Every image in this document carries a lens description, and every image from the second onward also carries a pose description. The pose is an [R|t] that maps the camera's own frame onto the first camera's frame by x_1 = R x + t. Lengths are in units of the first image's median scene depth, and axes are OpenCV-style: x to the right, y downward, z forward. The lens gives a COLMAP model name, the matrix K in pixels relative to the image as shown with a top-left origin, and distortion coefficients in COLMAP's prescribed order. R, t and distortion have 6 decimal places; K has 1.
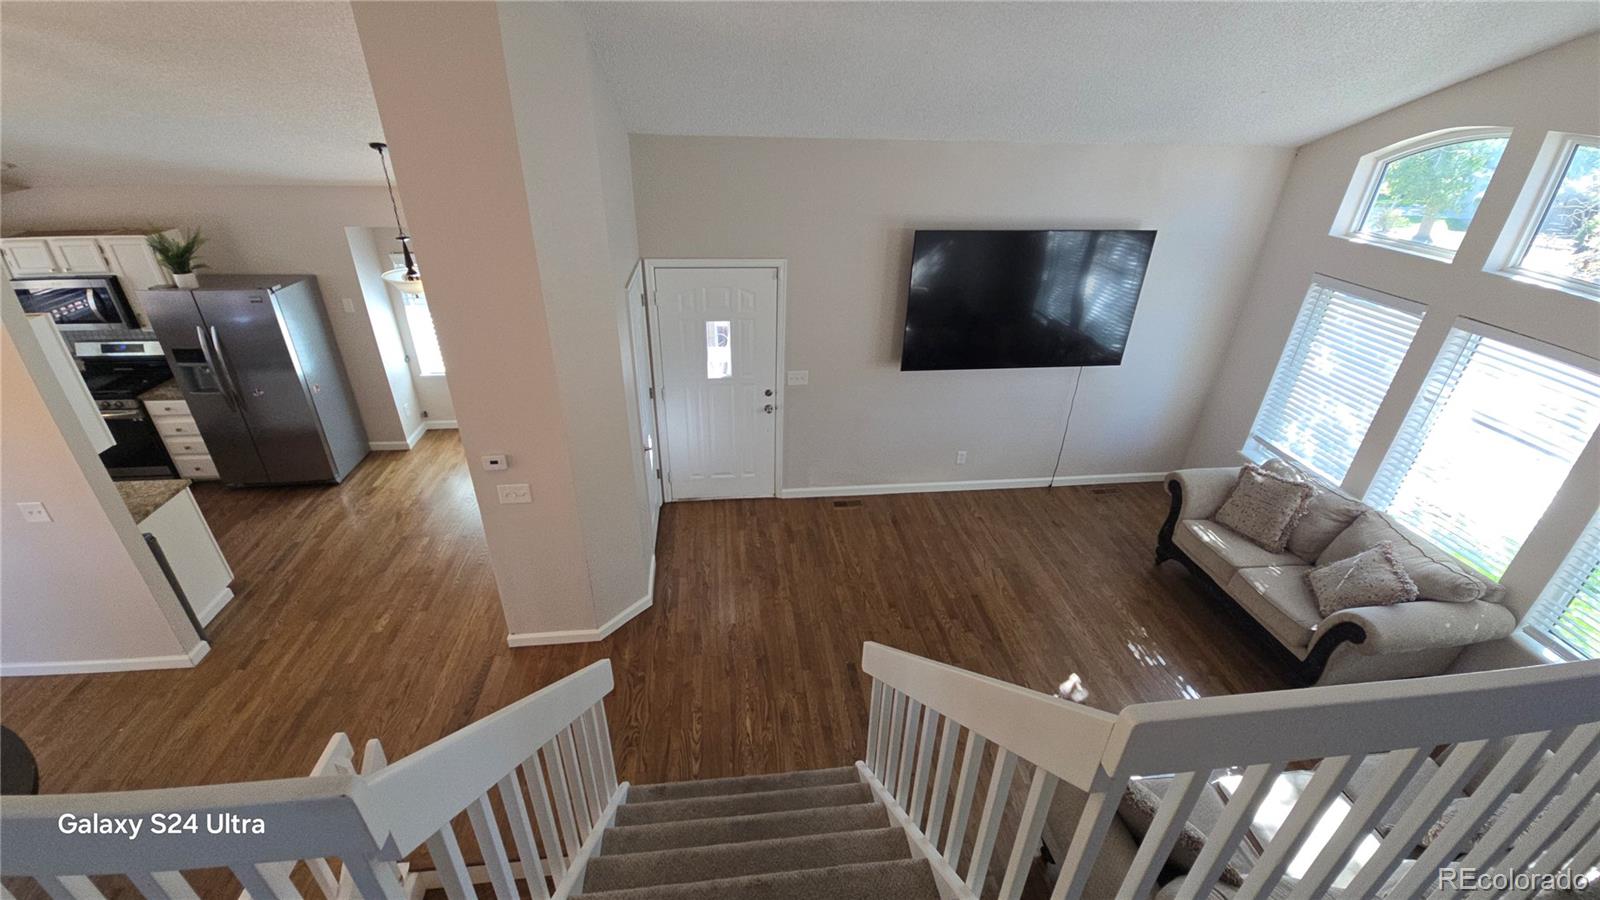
lens RADIAL K [[652.7, 0, 793.7], [0, 652.7, 451.5], [0, 0, 1]] dist [0.000748, -0.000162]
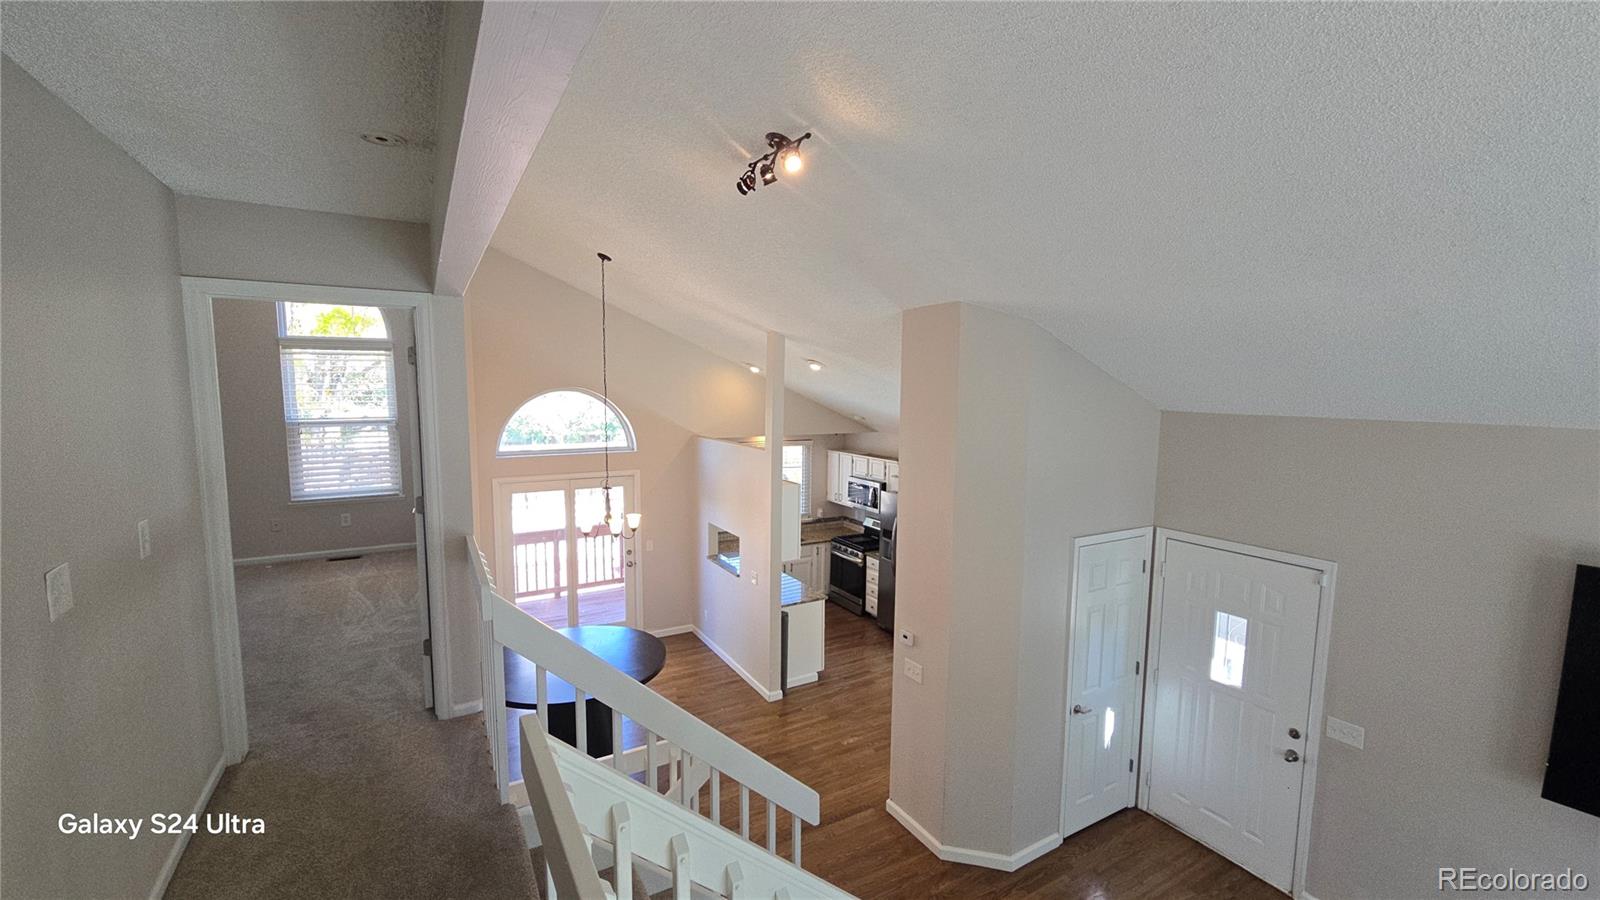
lens RADIAL K [[652.7, 0, 793.7], [0, 652.7, 451.5], [0, 0, 1]] dist [0.000748, -0.000162]
pose [[0.399651, 0.075284, -0.913571, 0.417676], [-0.438385, 0.890961, -0.118355, -0.042084], [0.805045, 0.447796, 0.389077, 0.133060]]
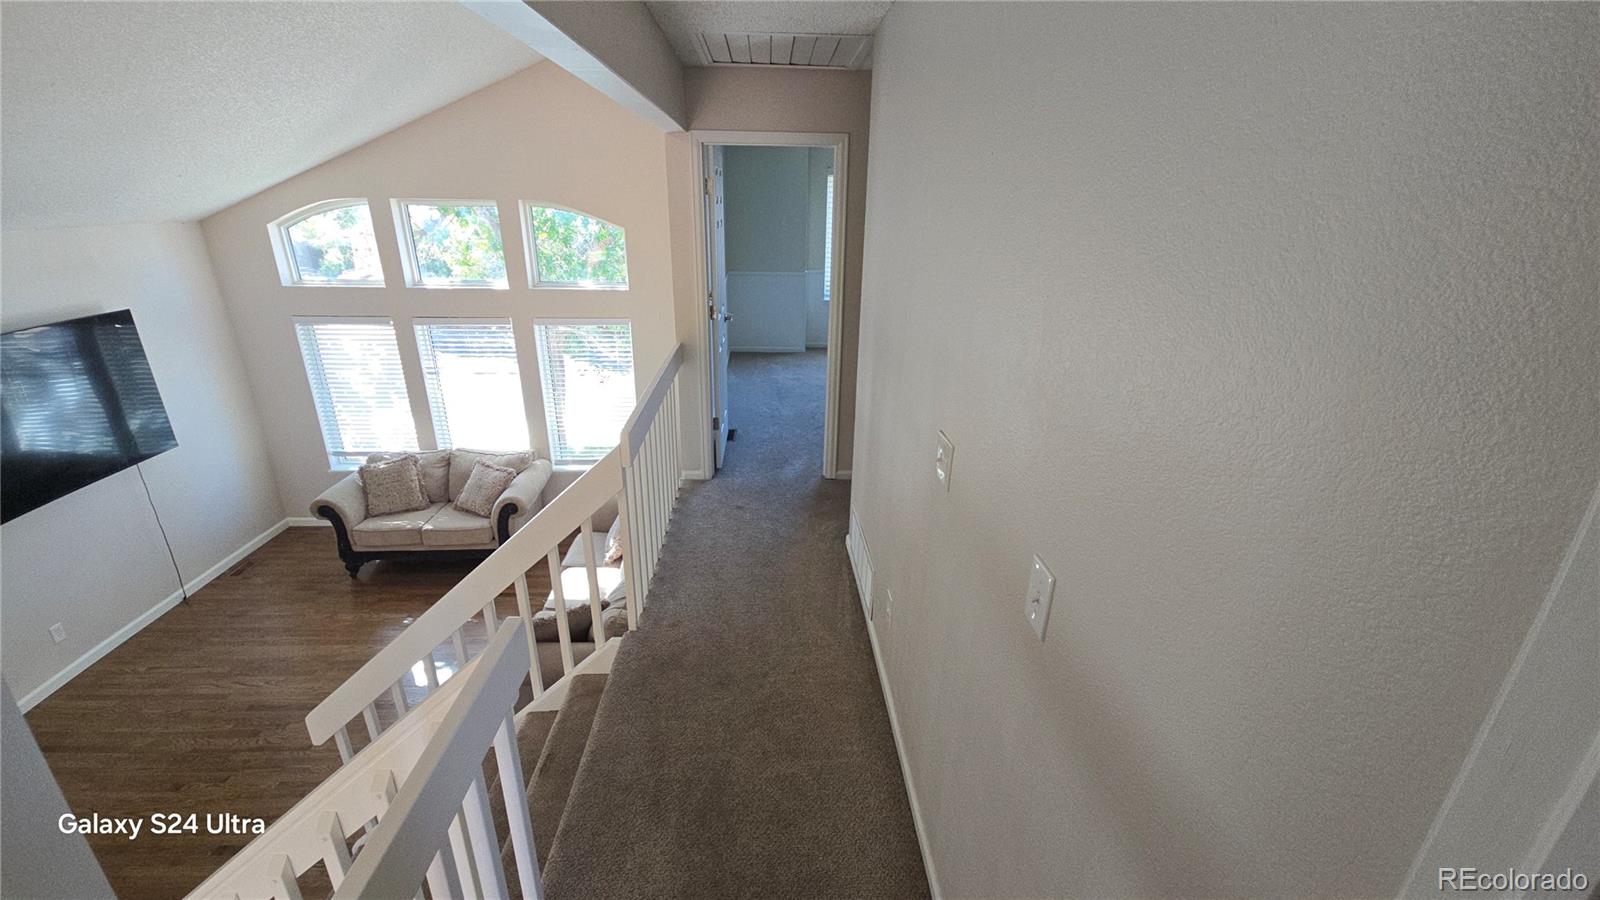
lens RADIAL K [[652.7, 0, 793.7], [0, 652.7, 451.5], [0, 0, 1]] dist [0.000748, -0.000162]
pose [[0.077558, -0.381946, 0.920925, -0.362686], [0.464578, 0.831136, 0.305581, 0.000593], [-0.882129, 0.404141, 0.241905, -0.024005]]
